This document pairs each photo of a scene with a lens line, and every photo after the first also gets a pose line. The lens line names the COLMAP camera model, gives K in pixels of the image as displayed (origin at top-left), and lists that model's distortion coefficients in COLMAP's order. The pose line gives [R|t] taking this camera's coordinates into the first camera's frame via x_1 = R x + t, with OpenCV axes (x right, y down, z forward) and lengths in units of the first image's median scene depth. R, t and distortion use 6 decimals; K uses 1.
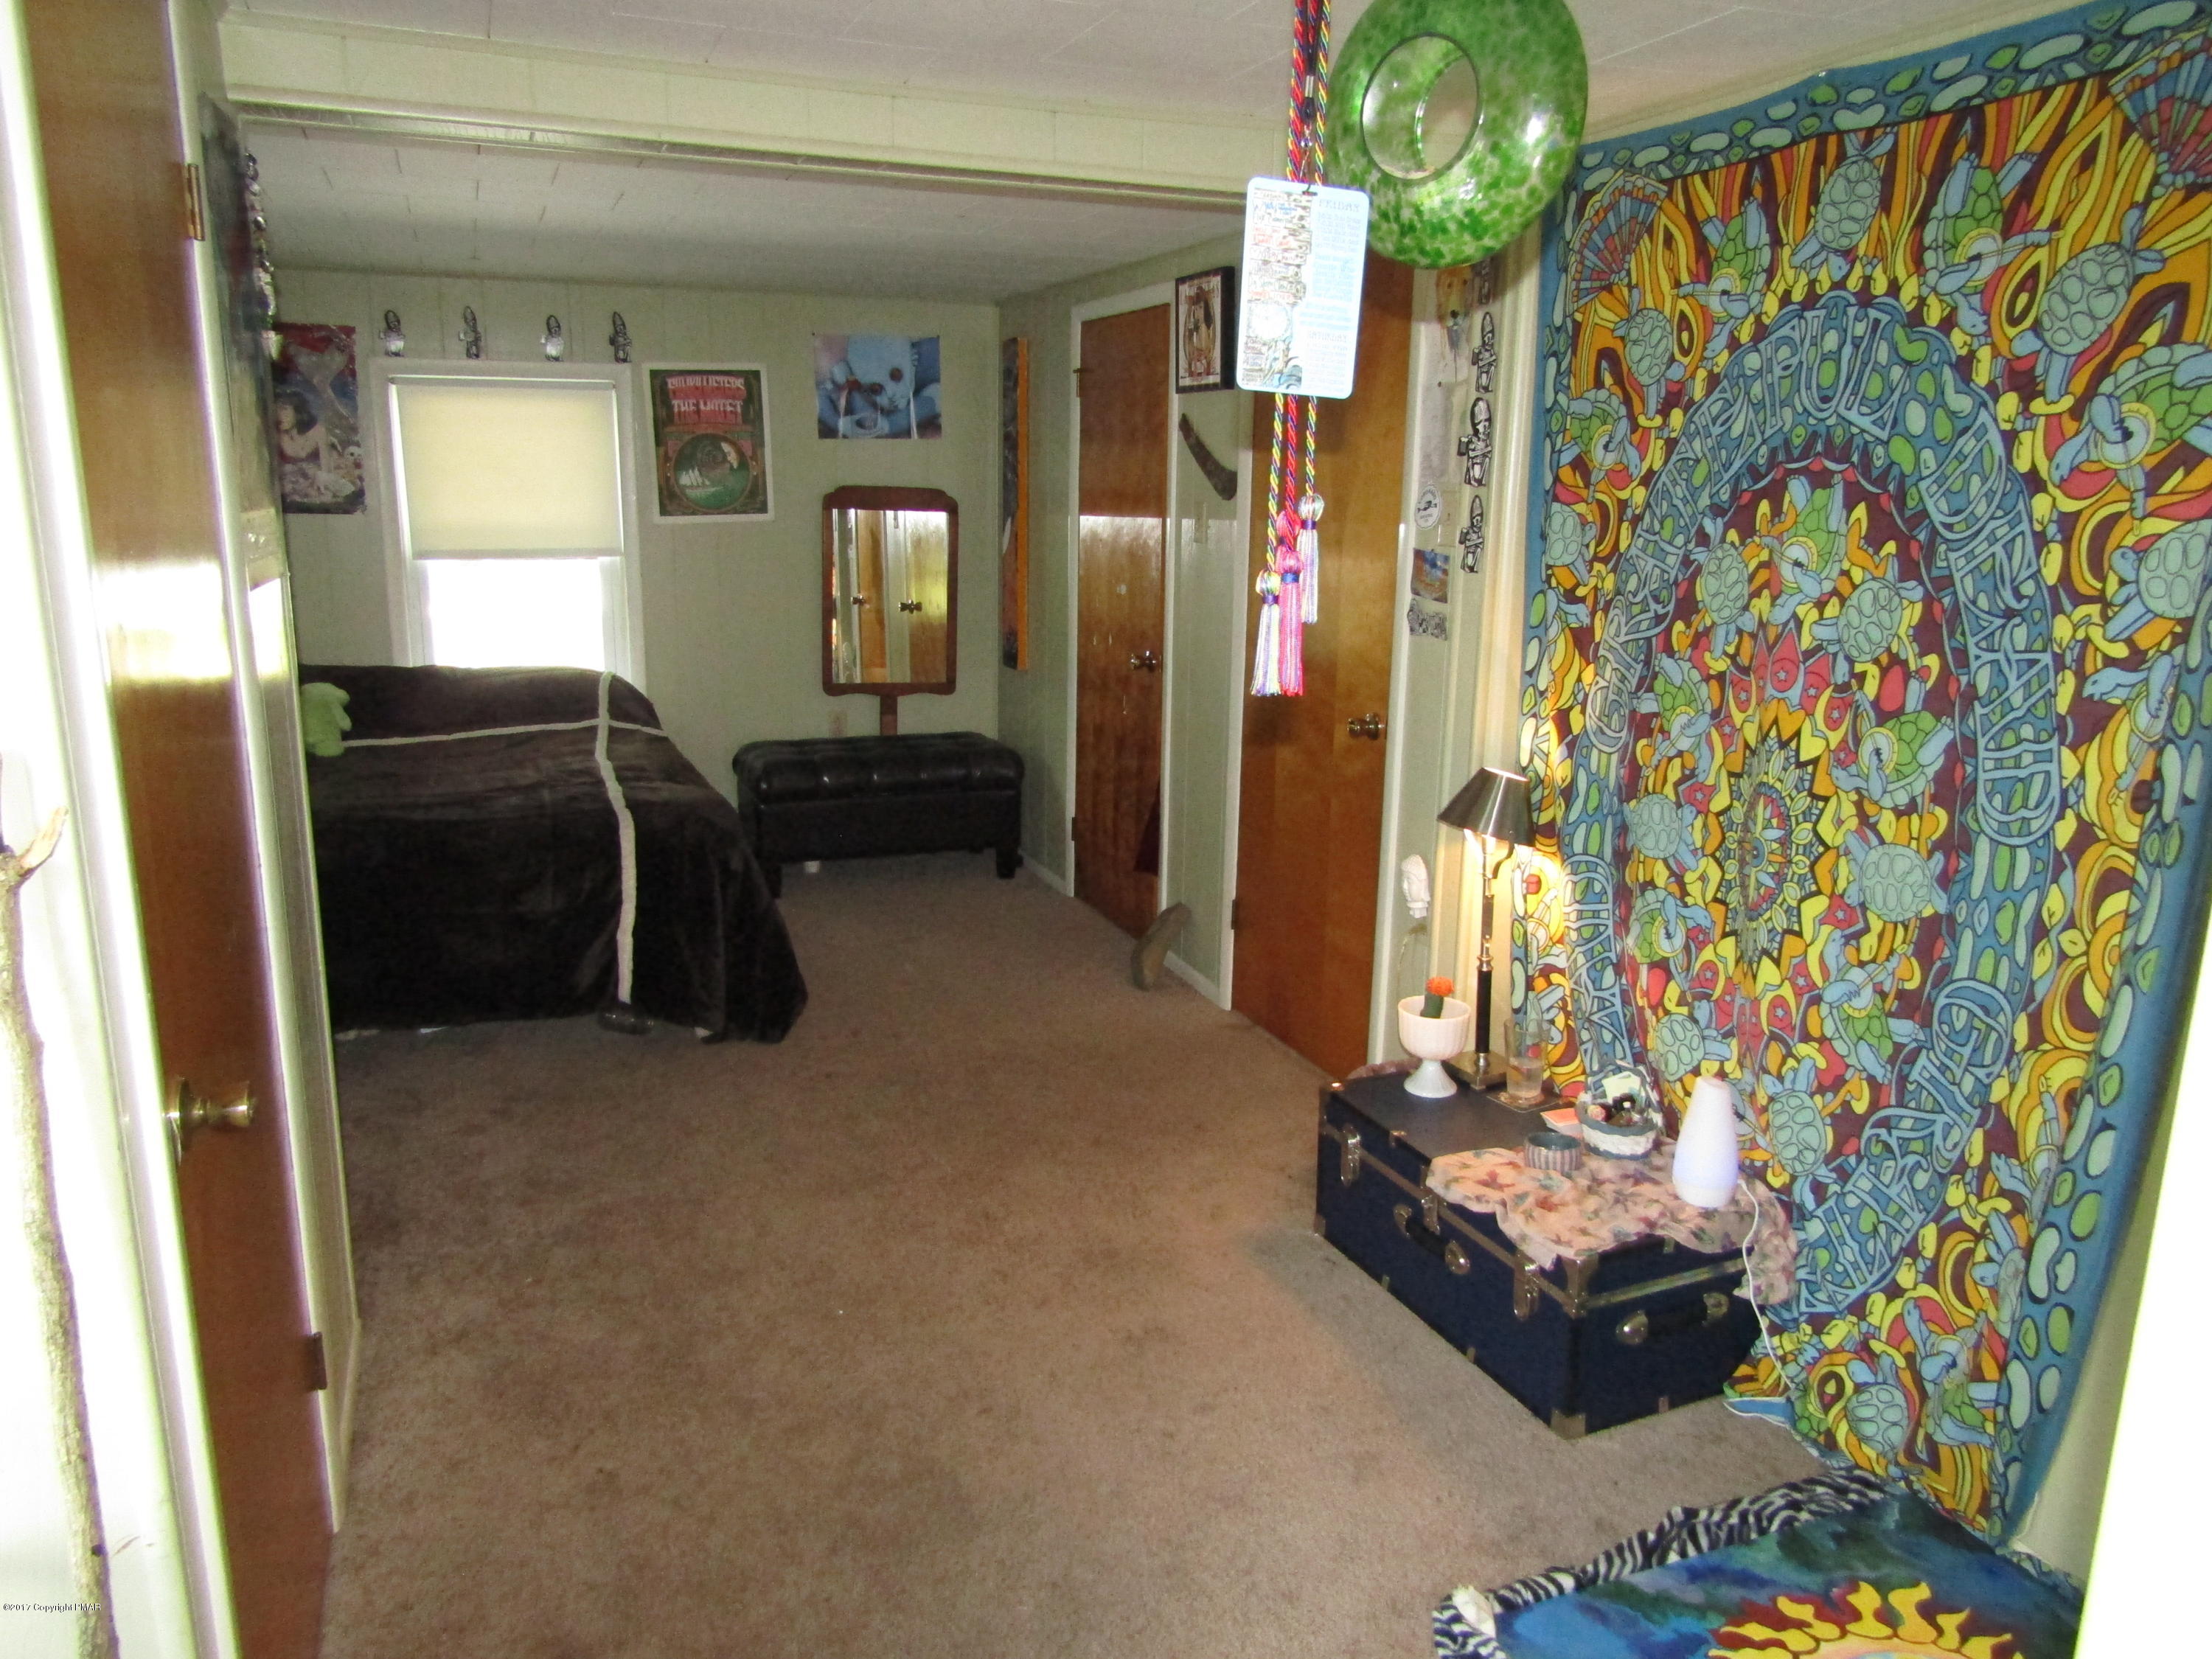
lens RADIAL K [[1579.6, 0, 1106.8], [0, 1579.6, 829.2], [0, 0, 1]] dist [-0.007091, 0.006110]
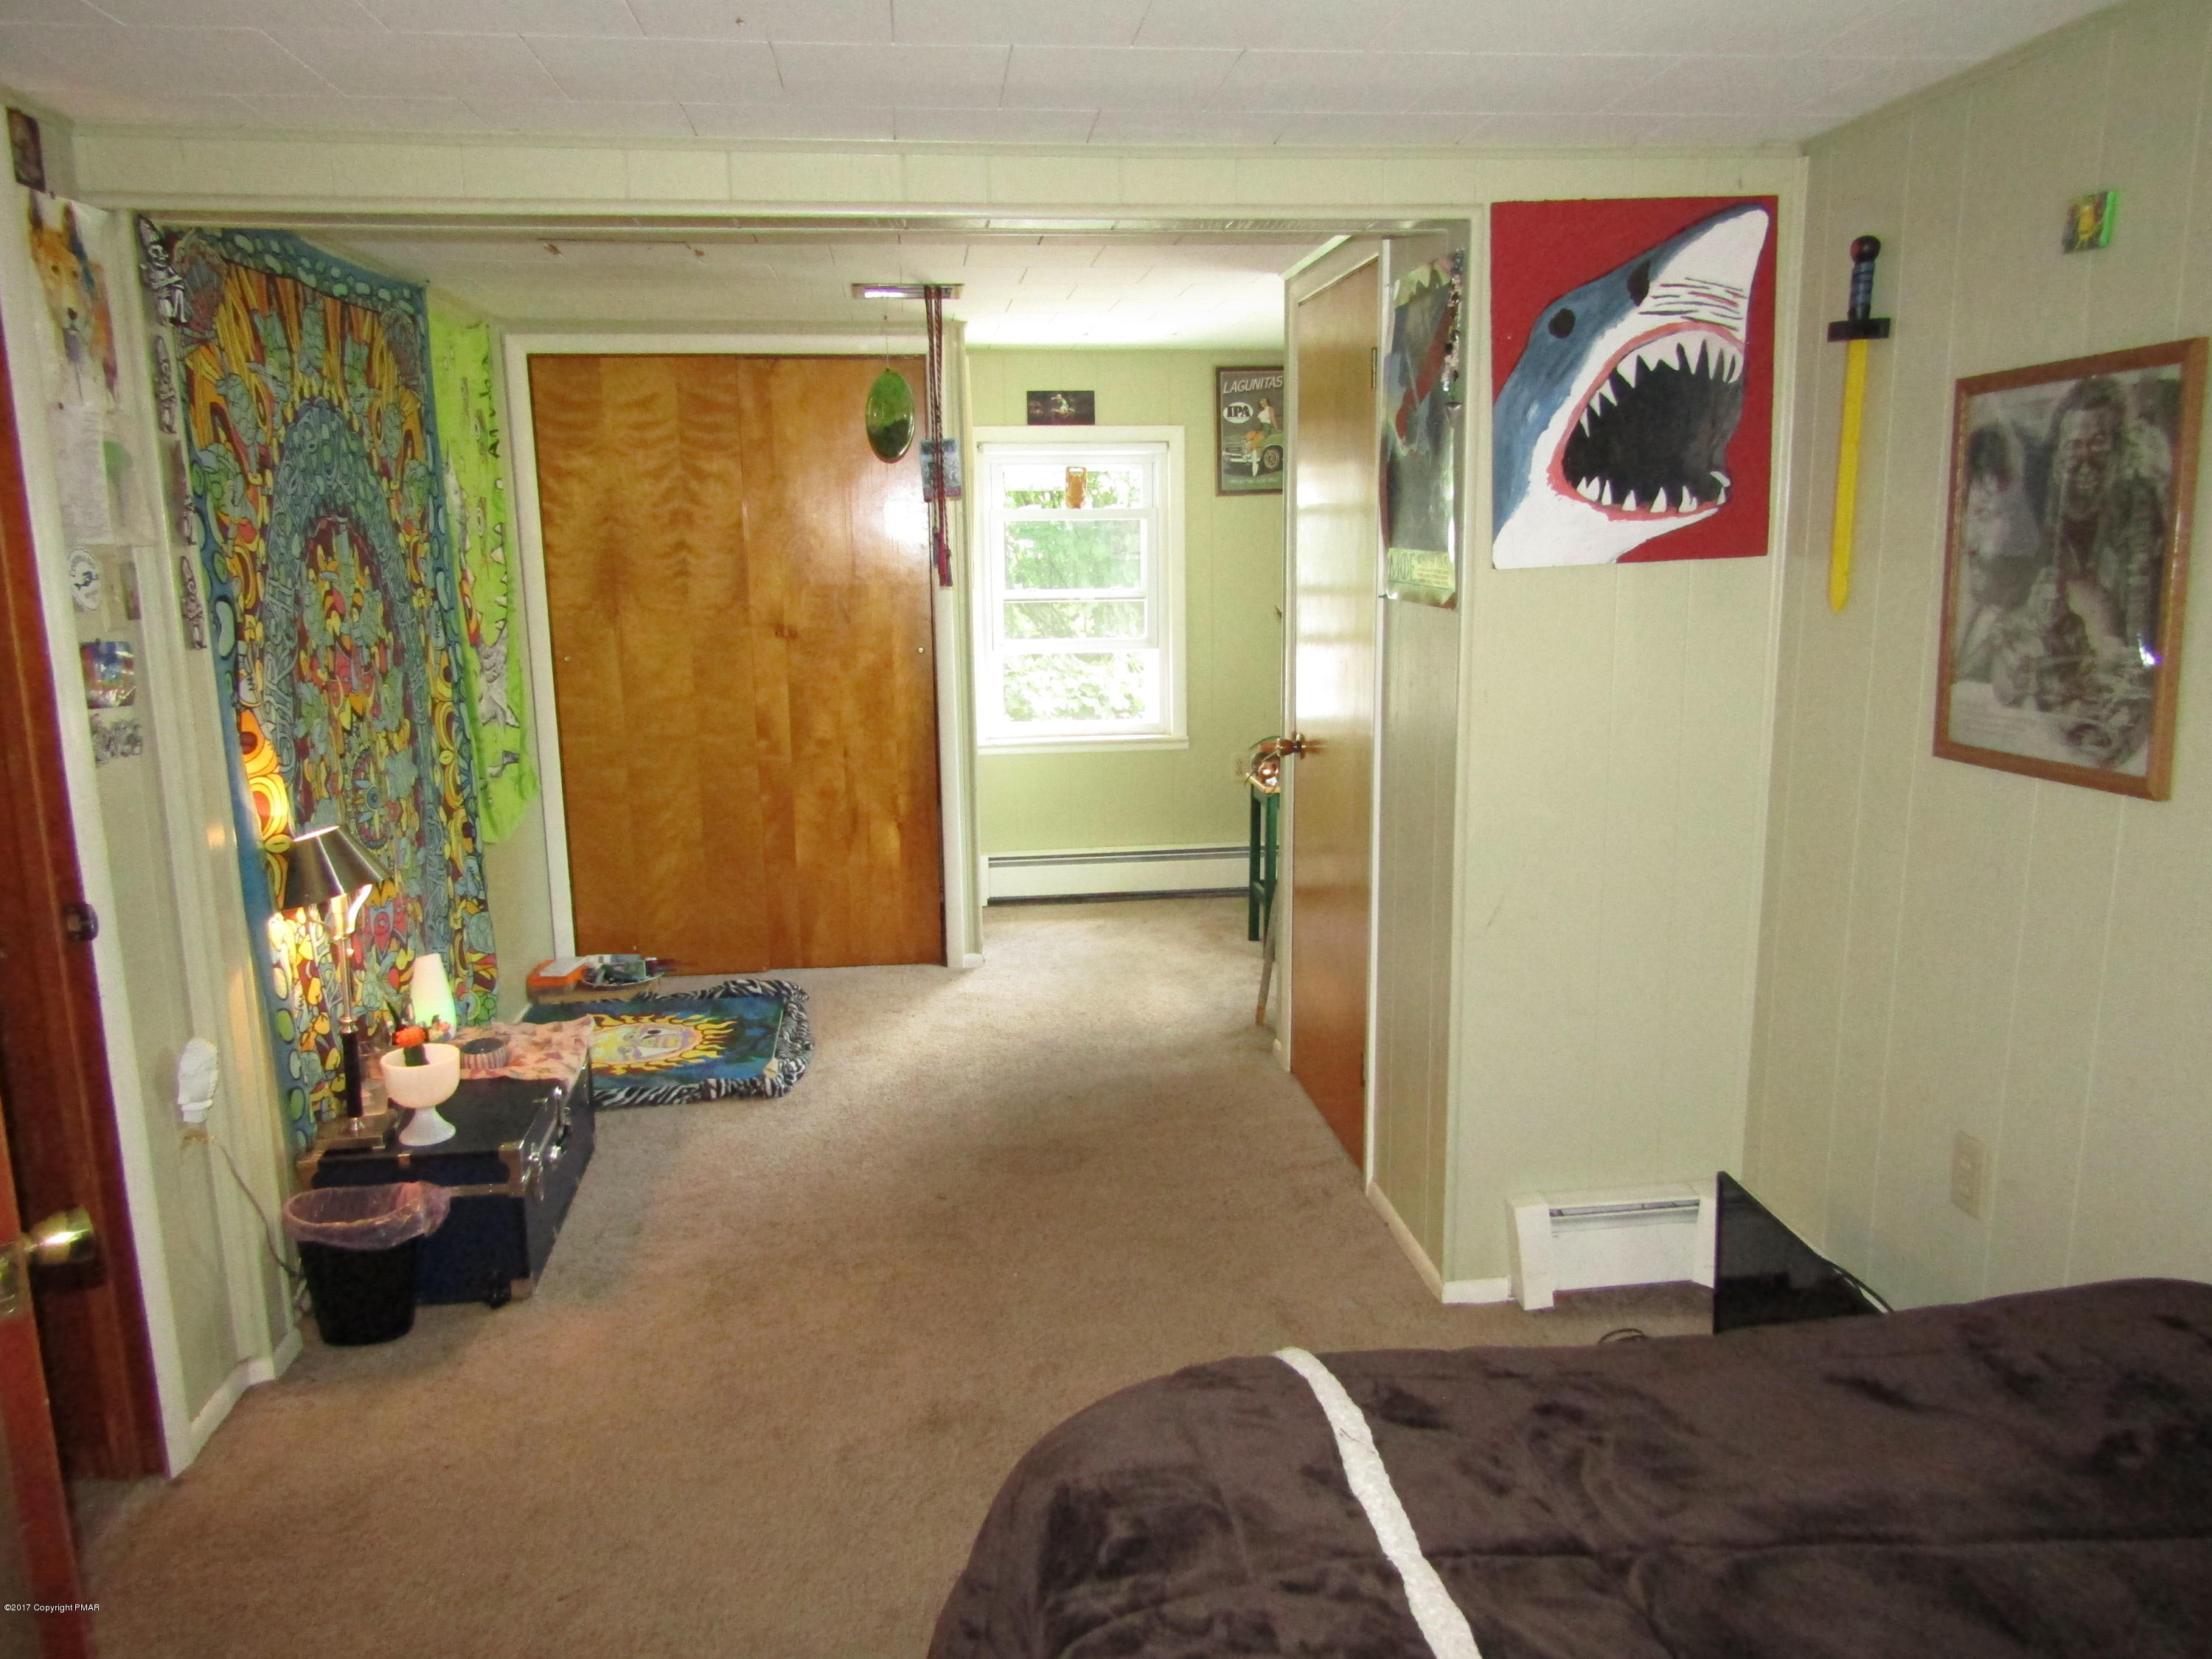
lens RADIAL K [[1579.6, 0, 1104.7], [0, 1579.6, 826.2], [0, 0, 1]] dist [-0.007091, 0.006110]
pose [[-0.966888, -0.048089, 0.250630, -0.531153], [0.059227, 0.912987, 0.403666, -0.464080], [-0.248234, 0.405144, -0.879908, 1.993715]]
